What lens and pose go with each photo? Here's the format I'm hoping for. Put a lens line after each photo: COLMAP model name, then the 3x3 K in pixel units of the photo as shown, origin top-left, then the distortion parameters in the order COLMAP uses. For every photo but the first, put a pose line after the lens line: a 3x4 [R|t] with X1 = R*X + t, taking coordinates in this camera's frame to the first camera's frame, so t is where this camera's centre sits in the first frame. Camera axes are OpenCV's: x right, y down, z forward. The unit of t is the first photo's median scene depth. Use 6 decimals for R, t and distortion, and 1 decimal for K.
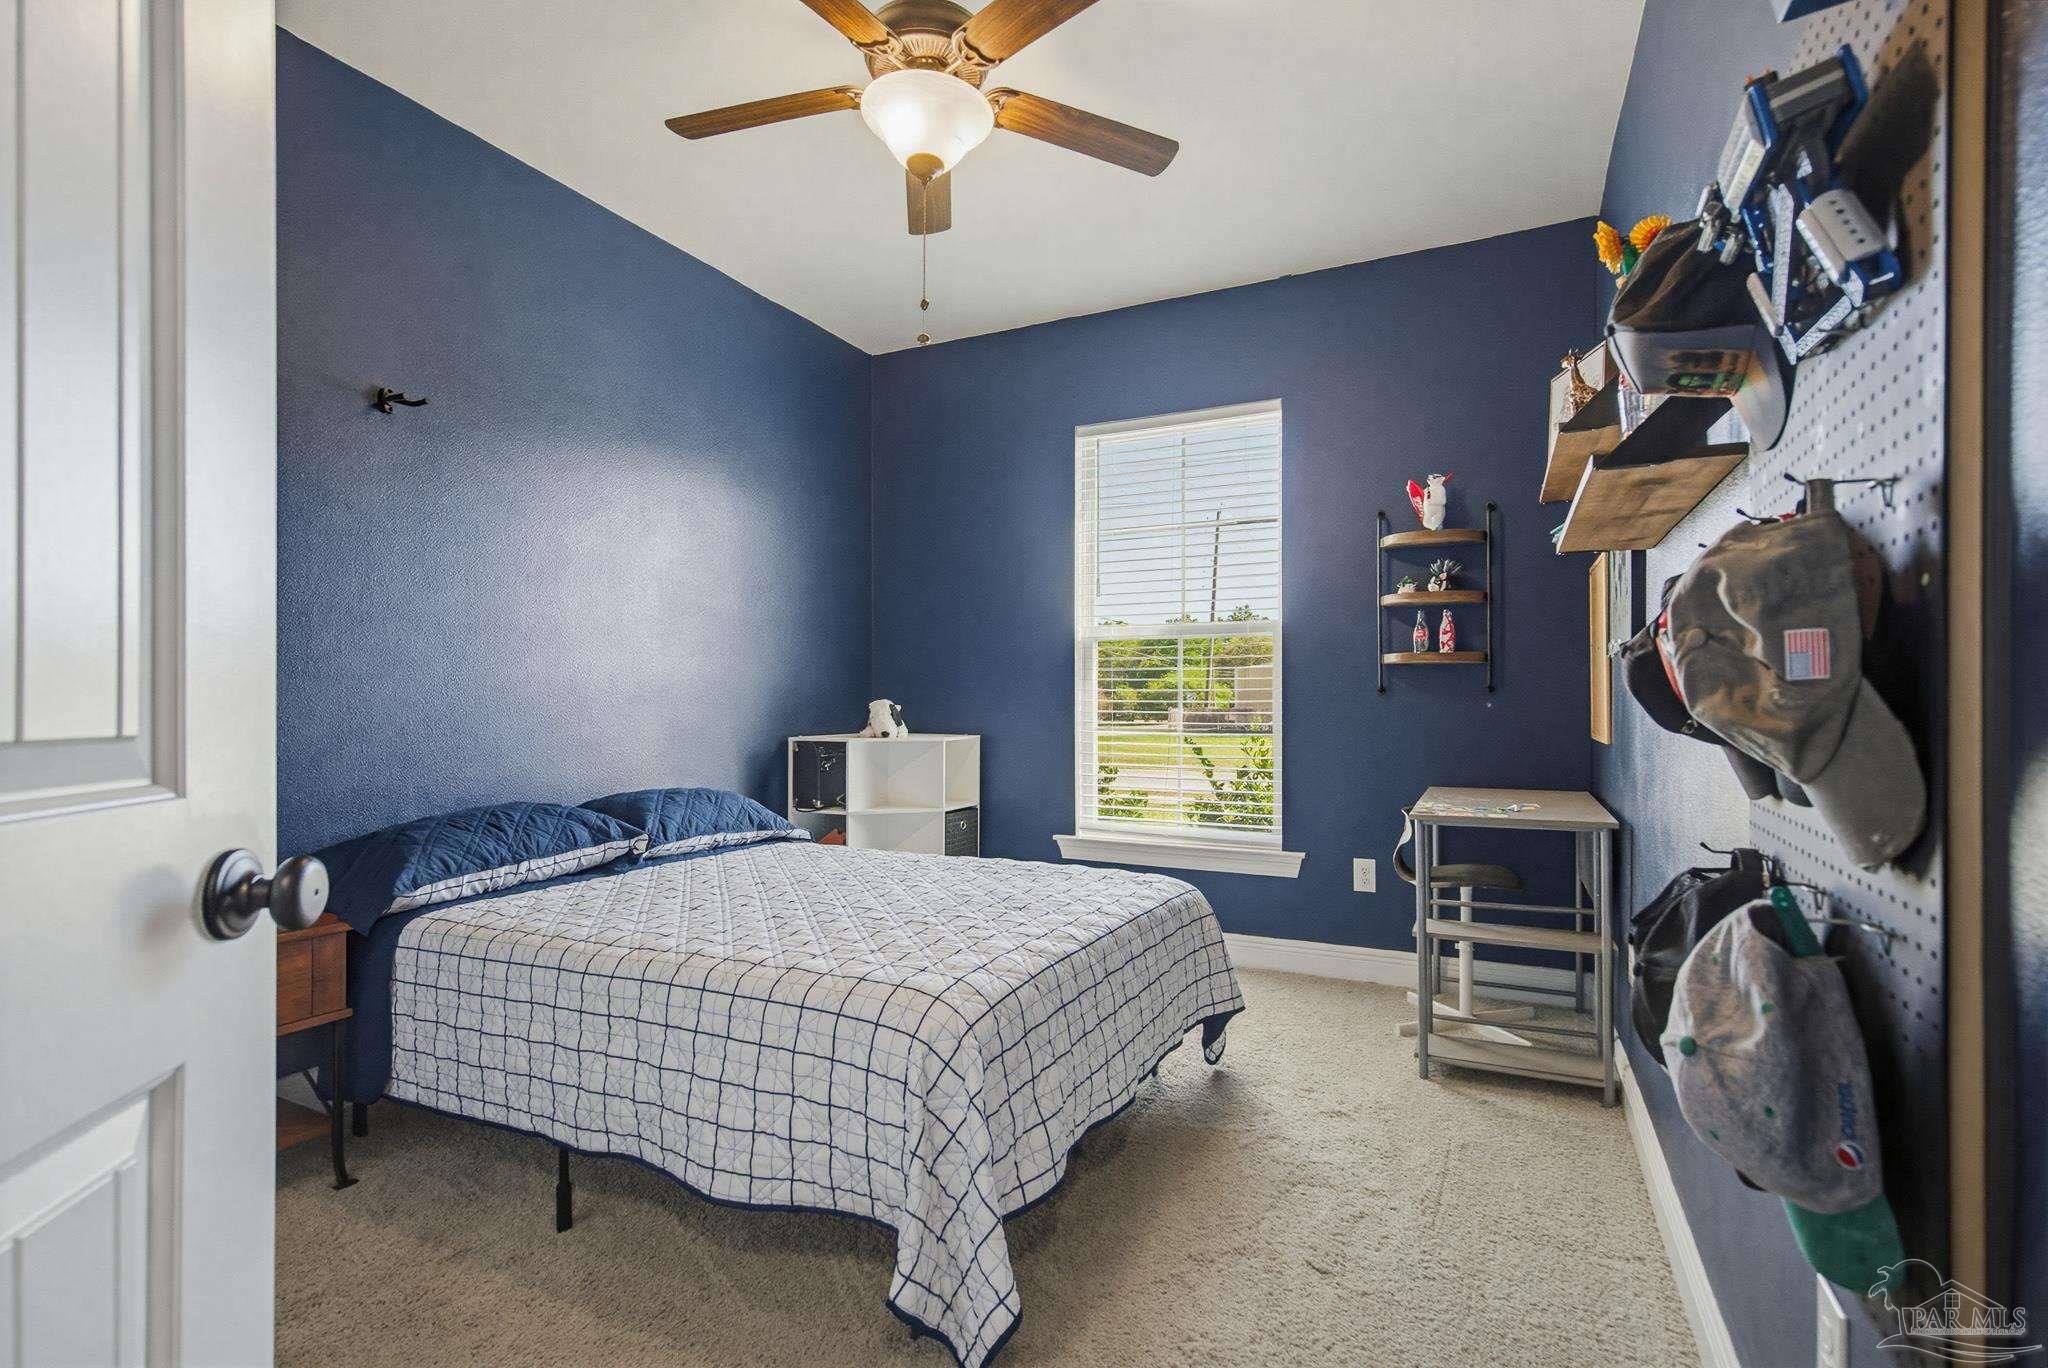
lens RADIAL K [[941.2, 0, 1031.4], [0, 941.2, 693.5], [0, 0, 1]] dist [0.003337, -0.000938]
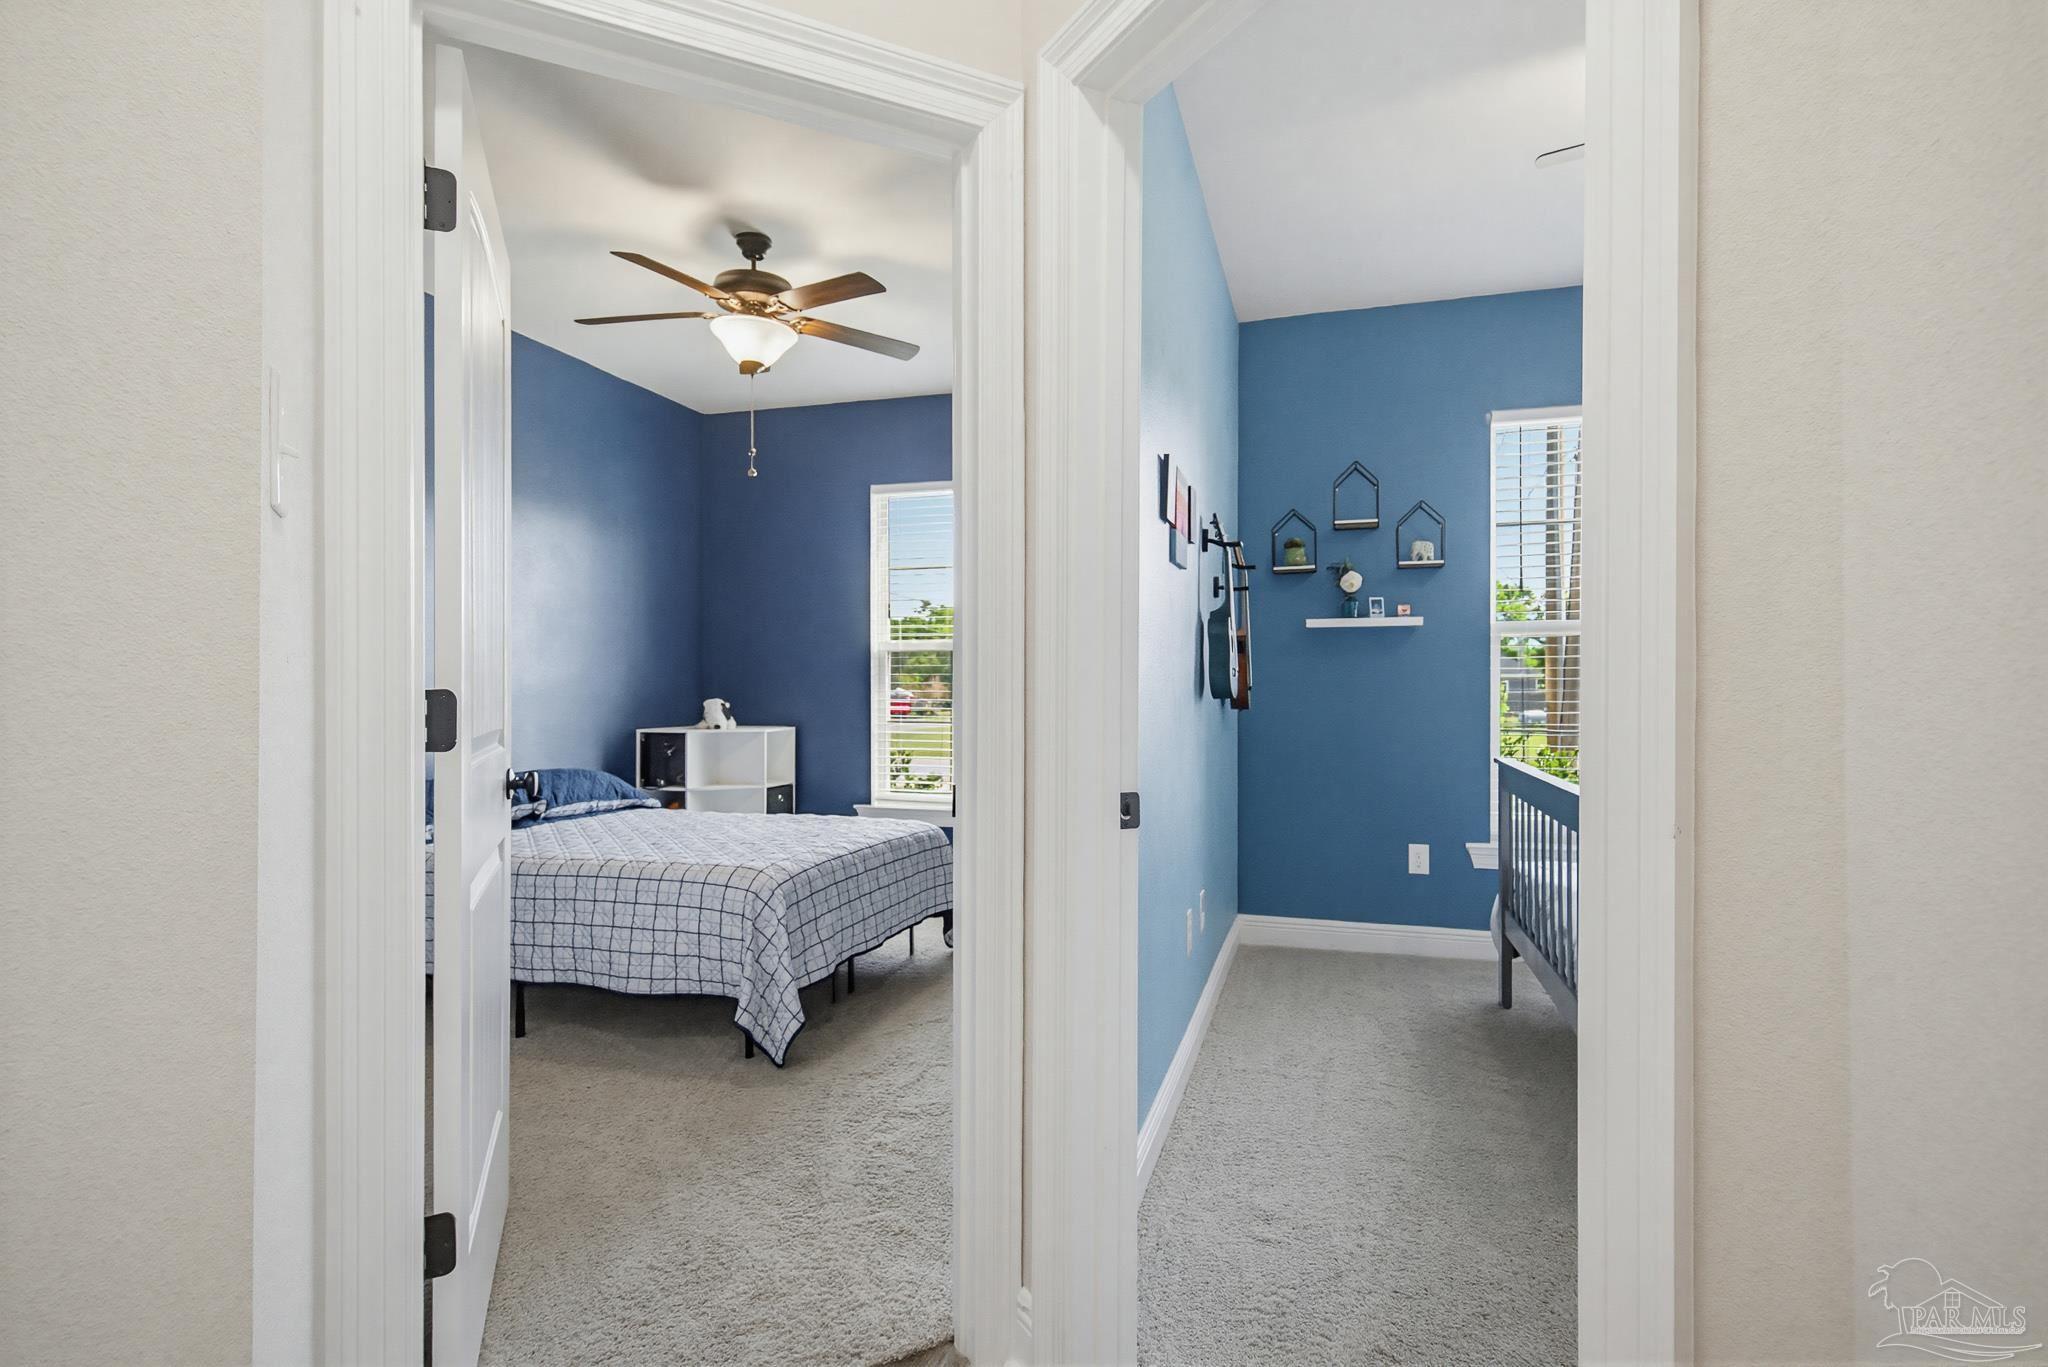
lens RADIAL K [[970.8, 0, 1016.3], [0, 970.8, 684.5], [0, 0, 1]] dist [0.005761, -0.002706]
pose [[0.987327, 0.000501, 0.158699, 0.074867], [-0.000771, 0.999998, 0.001641, -0.034607], [-0.158698, -0.001742, 0.987326, -0.776406]]
